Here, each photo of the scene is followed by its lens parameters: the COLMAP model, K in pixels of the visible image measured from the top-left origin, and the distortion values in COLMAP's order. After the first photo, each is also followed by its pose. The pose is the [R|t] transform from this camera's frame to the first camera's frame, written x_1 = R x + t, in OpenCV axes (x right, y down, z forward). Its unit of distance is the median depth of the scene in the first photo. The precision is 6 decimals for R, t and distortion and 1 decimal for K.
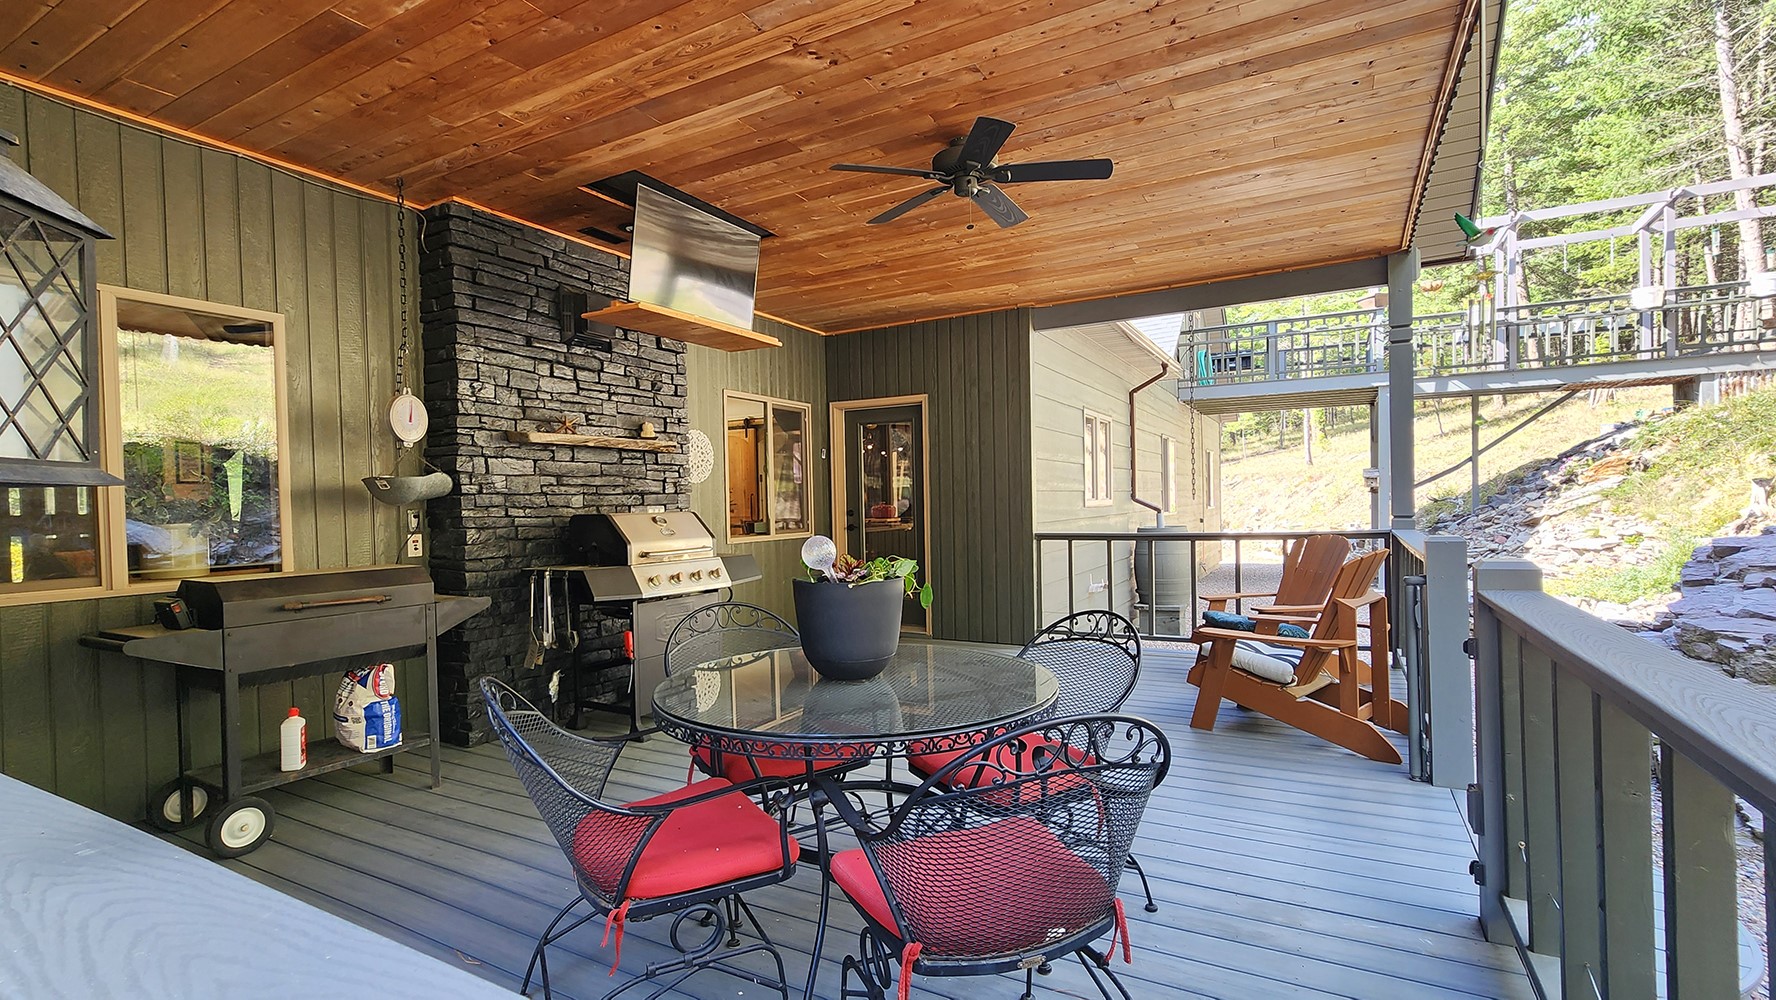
lens RADIAL K [[806.5, 0, 884.7], [0, 806.5, 509.1], [0, 0, 1]] dist [-0.001846, -0.000200]
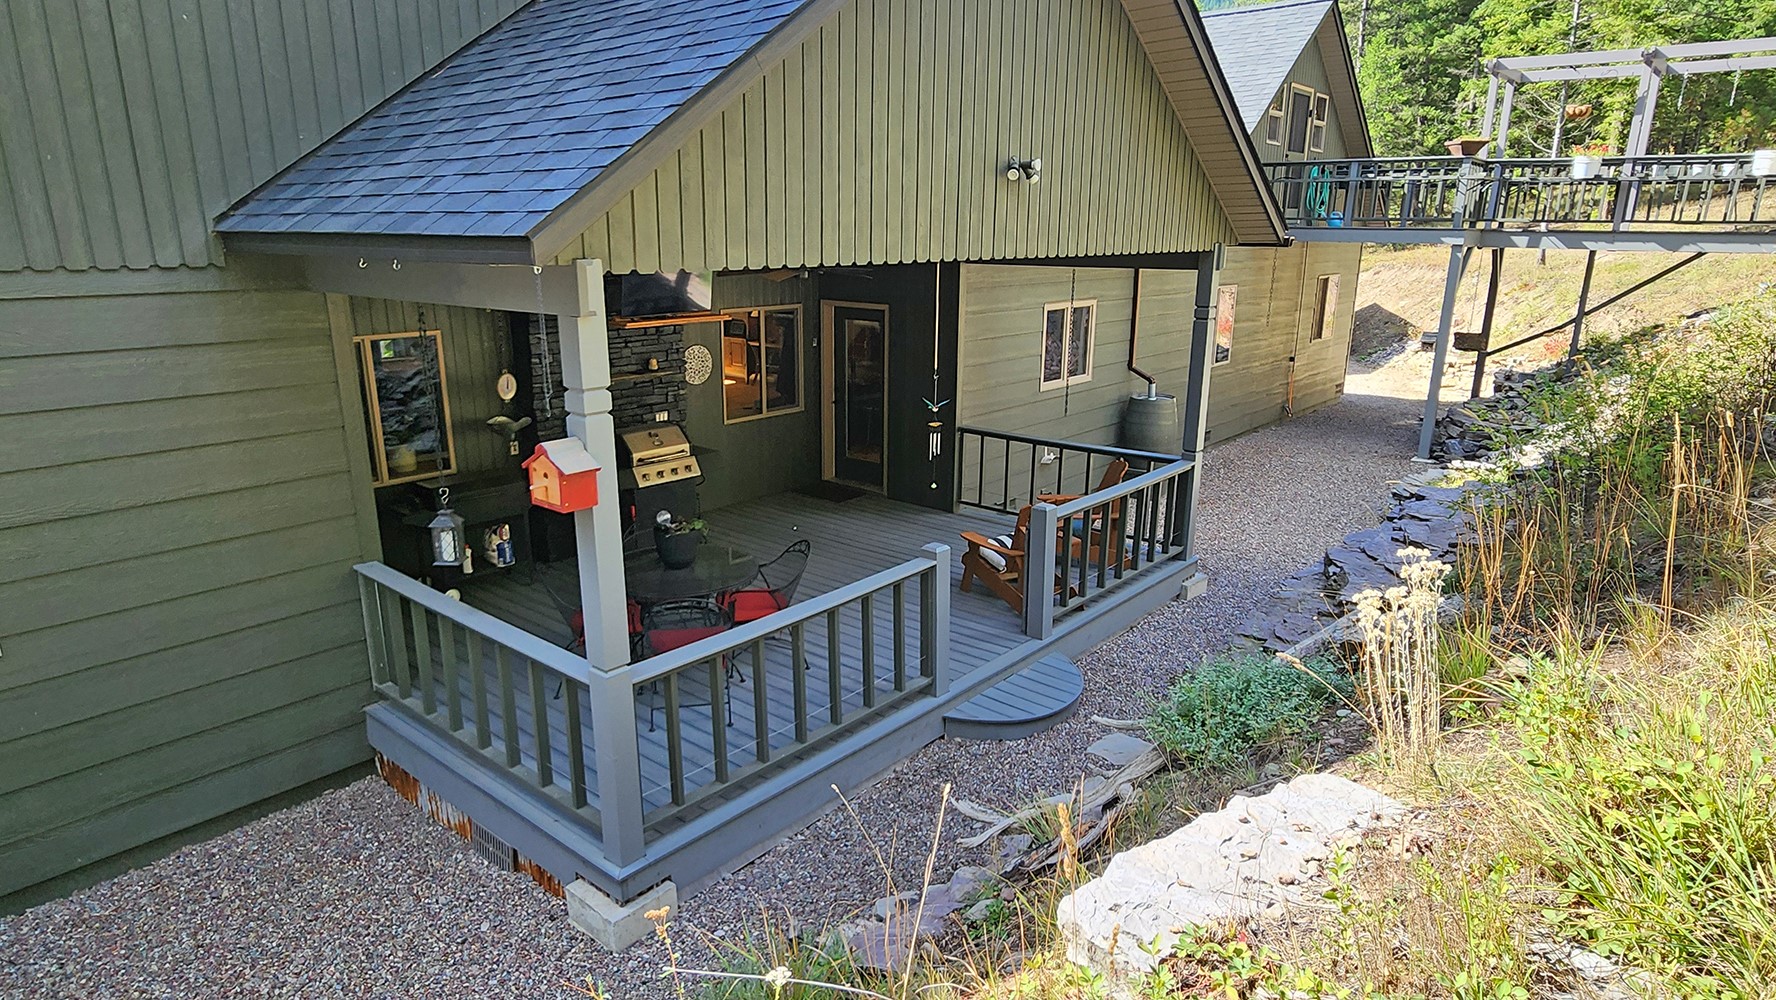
lens RADIAL K [[1023.2, 0, 882.1], [0, 1023.2, 514.3], [0, 0, 1]] dist [-0.004929, -0.000653]
pose [[0.980705, 0.080799, -0.178017, 0.552032], [-0.031173, 0.963575, 0.265614, -0.395635], [0.192994, -0.254940, 0.947501, -0.897679]]
